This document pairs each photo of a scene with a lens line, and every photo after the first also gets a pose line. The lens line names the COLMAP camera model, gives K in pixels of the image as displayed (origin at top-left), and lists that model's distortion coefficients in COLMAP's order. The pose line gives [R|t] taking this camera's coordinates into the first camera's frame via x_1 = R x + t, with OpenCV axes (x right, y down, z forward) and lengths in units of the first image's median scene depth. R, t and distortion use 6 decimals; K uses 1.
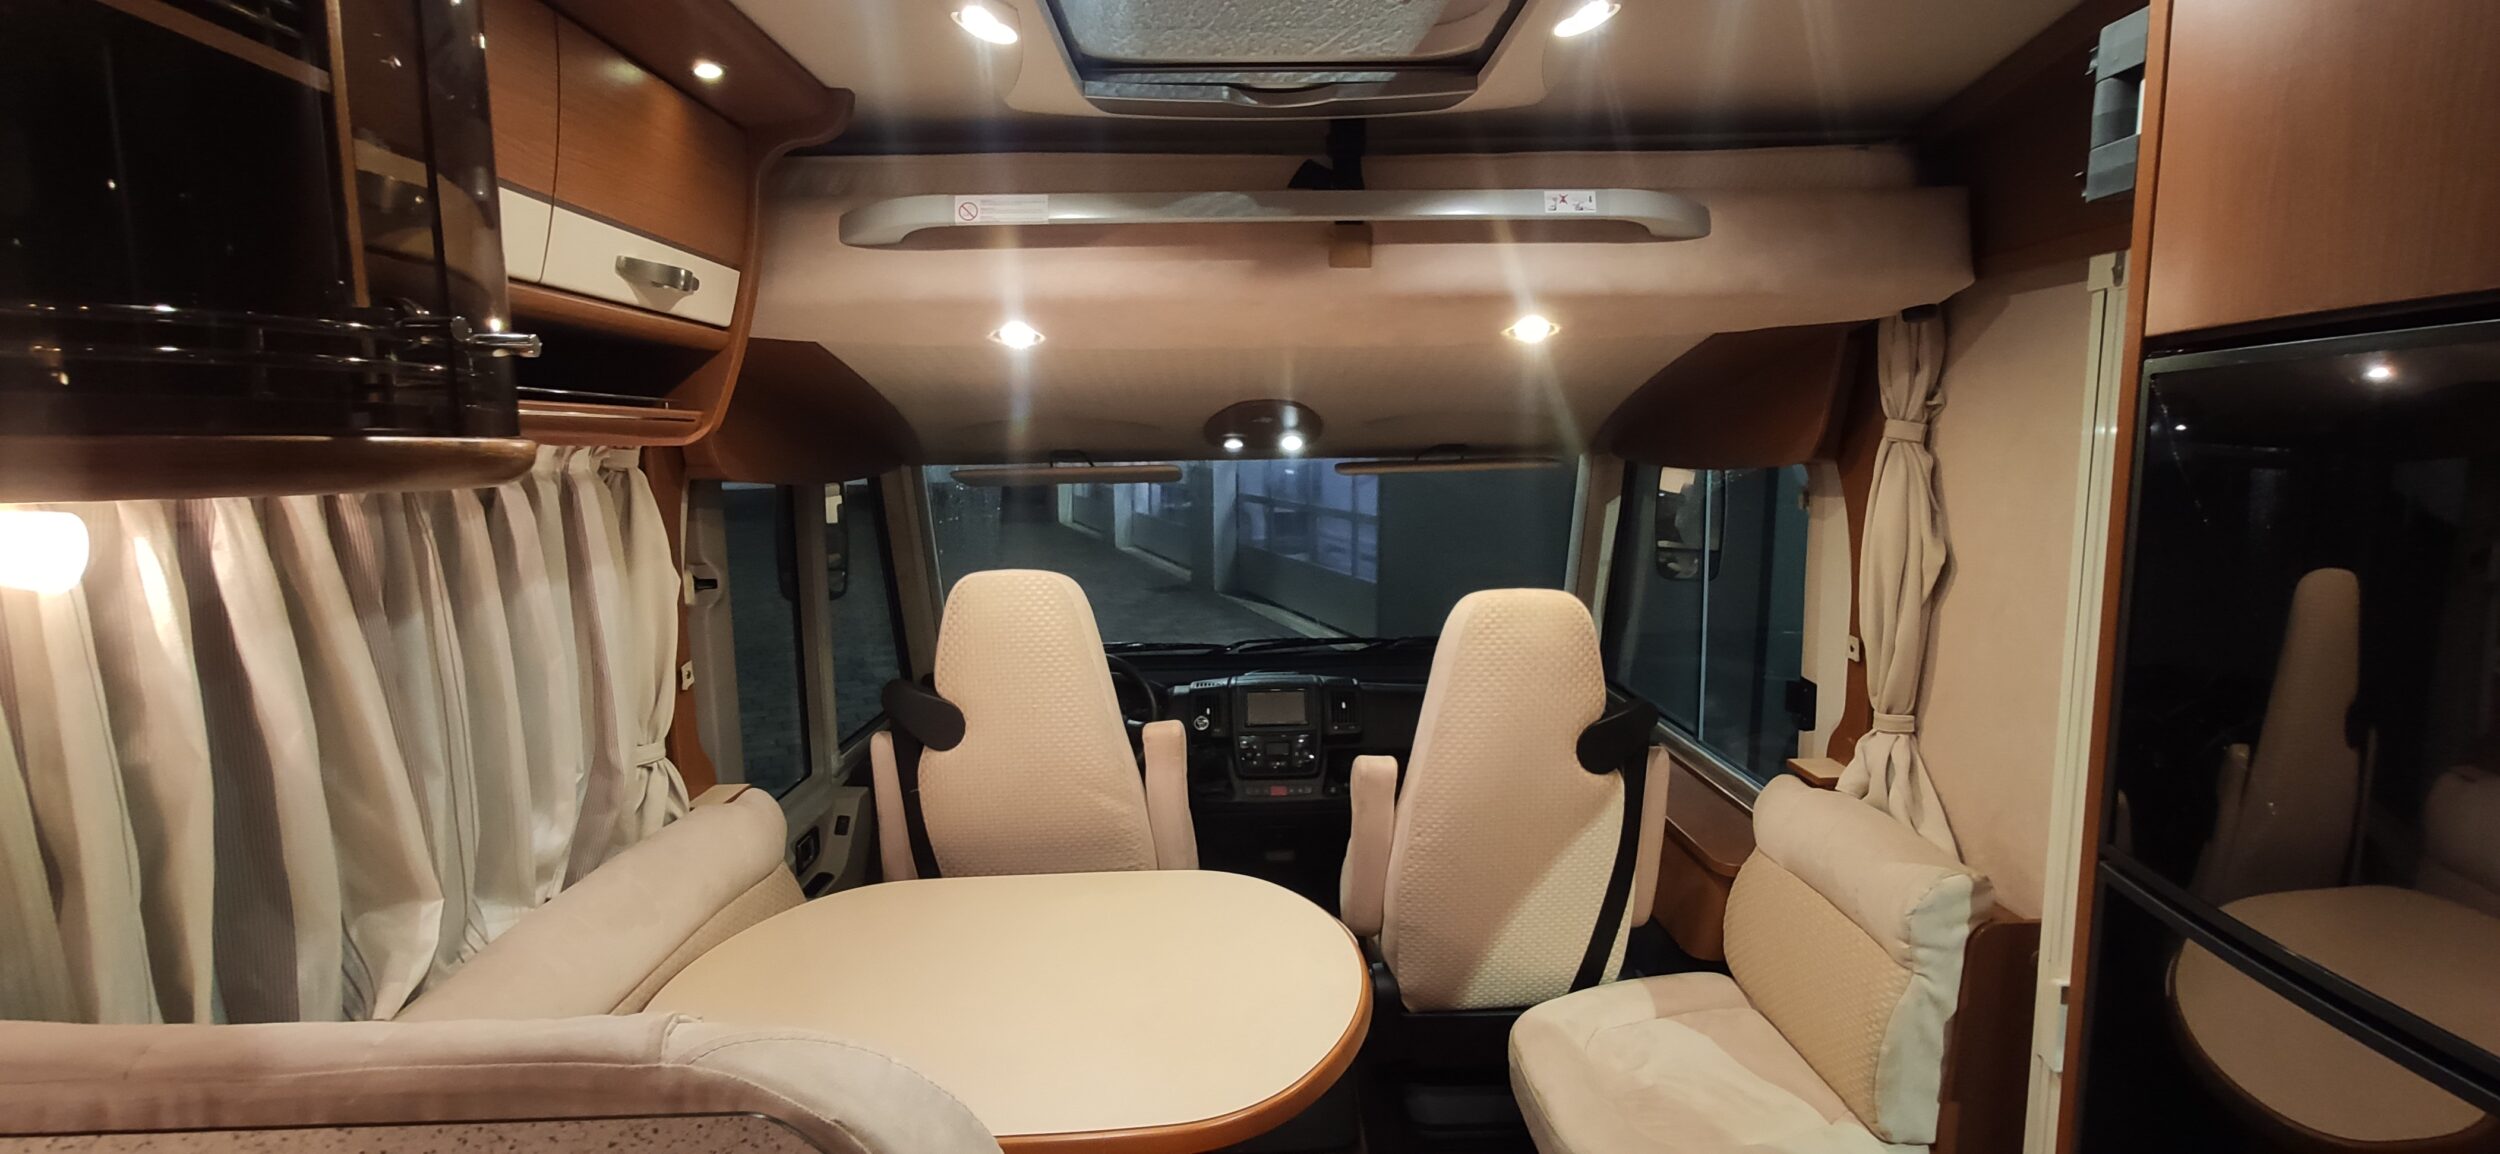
lens RADIAL K [[1090.2, 0, 1270.9], [0, 1090.2, 582.5], [0, 0, 1]] dist [-0.030819, 0.021497]
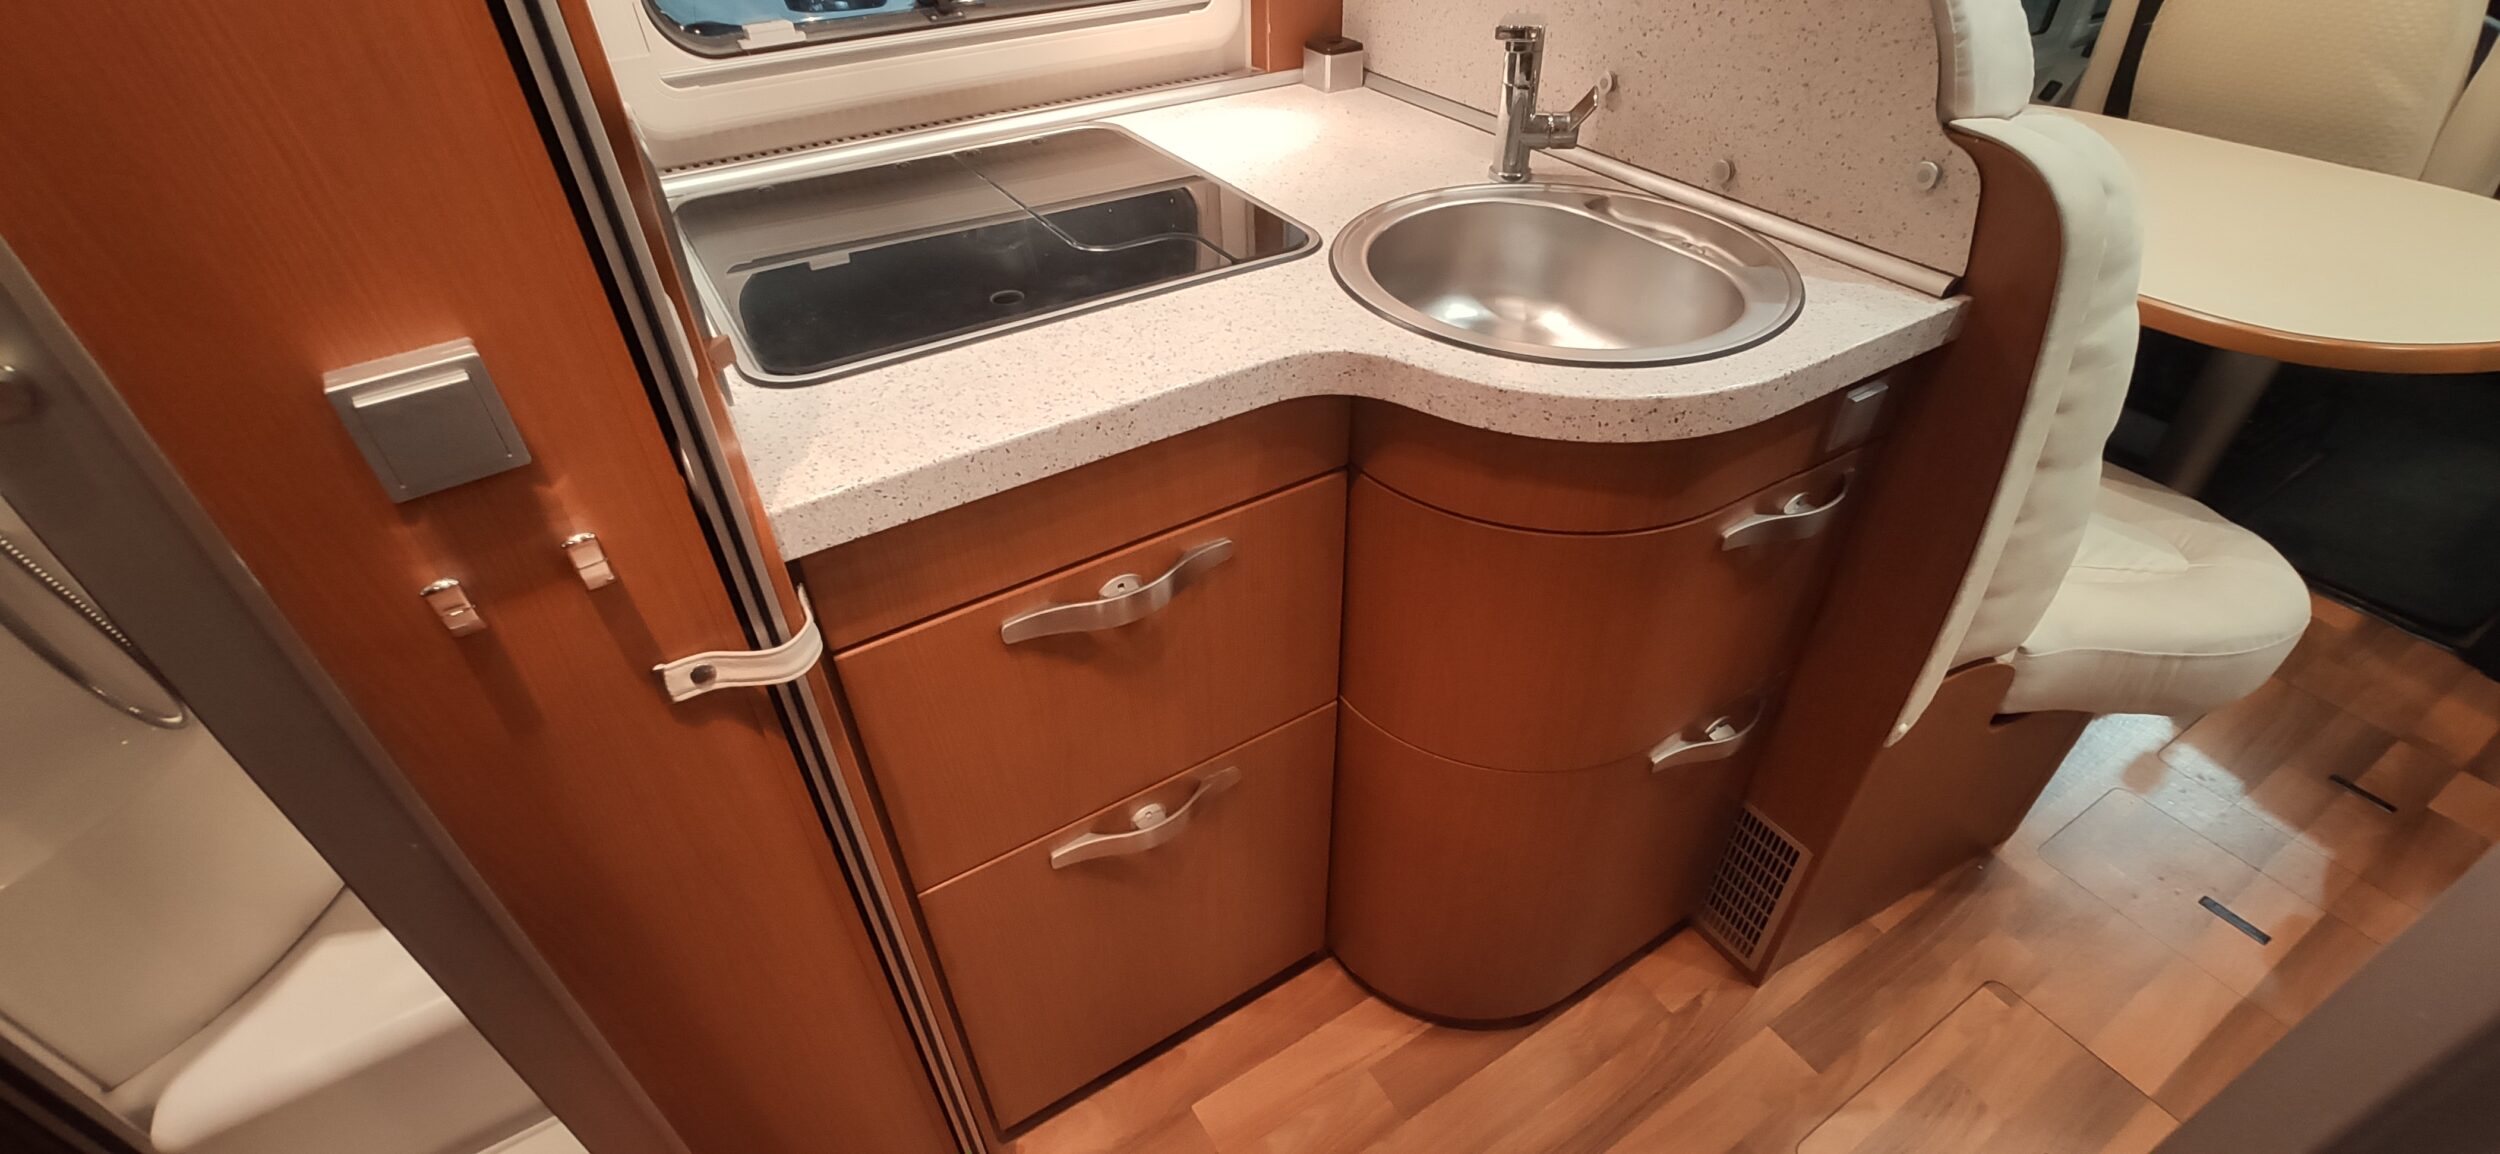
lens RADIAL K [[1090.2, 0, 1270.9], [0, 1090.2, 582.5], [0, 0, 1]] dist [-0.030819, 0.021497]
pose [[0.513519, 0.548896, -0.659554, 0.213731], [-0.107523, 0.803744, 0.585179, 0.150903], [0.851315, -0.229583, 0.471757, -0.249947]]
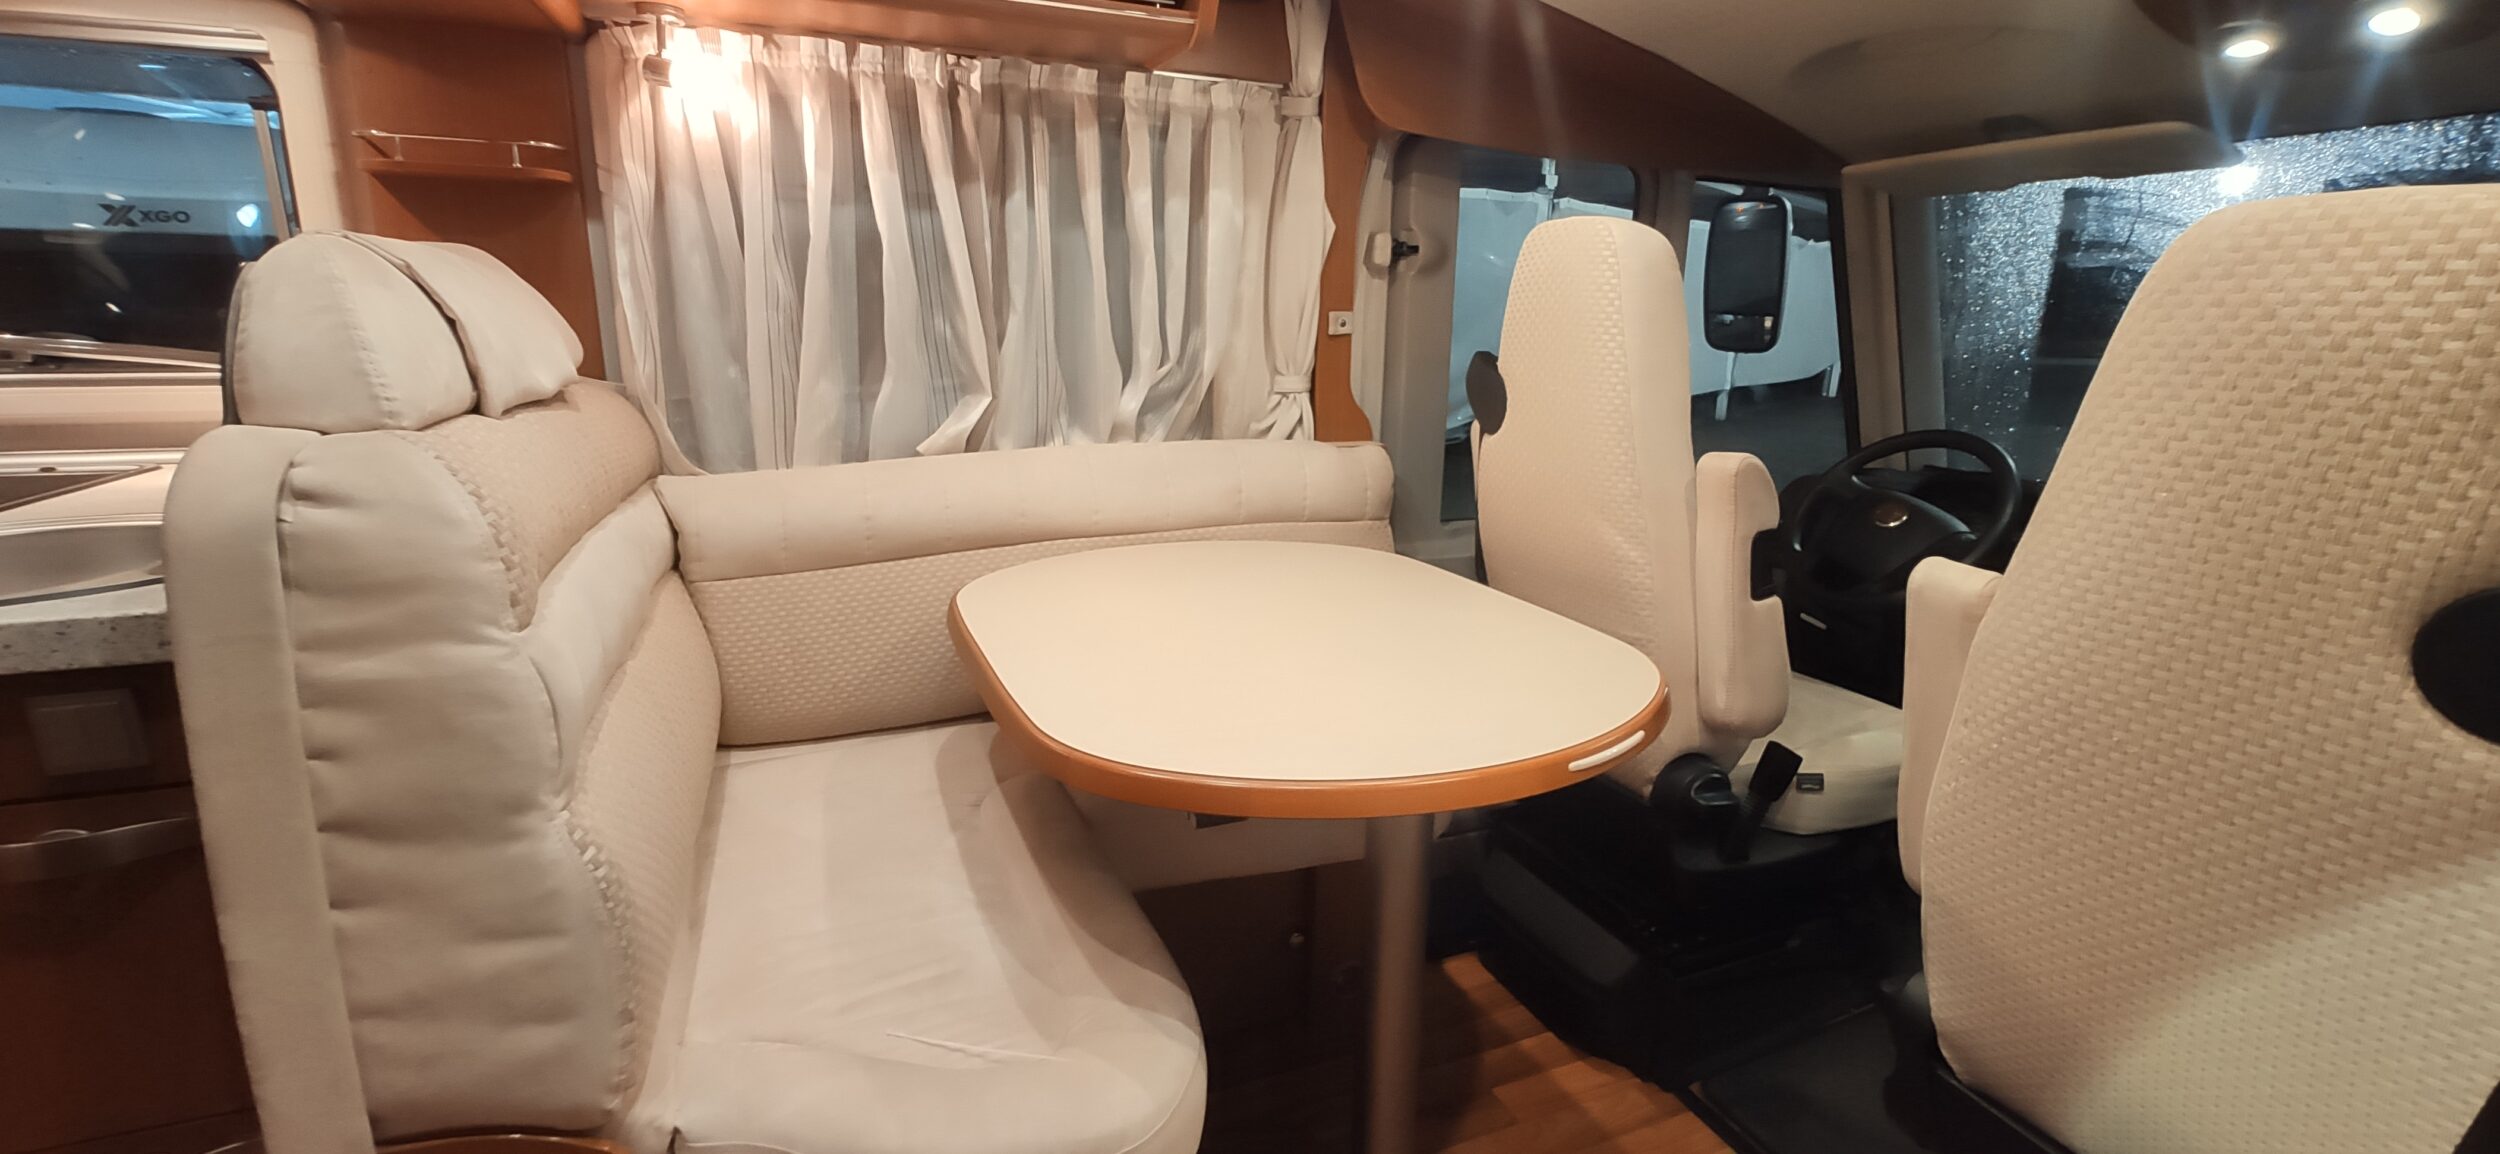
lens RADIAL K [[1090.0, 0, 1250.0], [0, 1090.0, 577.0], [0, 0, 1]] dist [-0.033245, 0.012273]
pose [[0.341363, 0.243864, -0.907745, 0.576141], [-0.145775, 0.967807, 0.205181, 0.147268], [0.928559, 0.062285, 0.365923, 0.653130]]
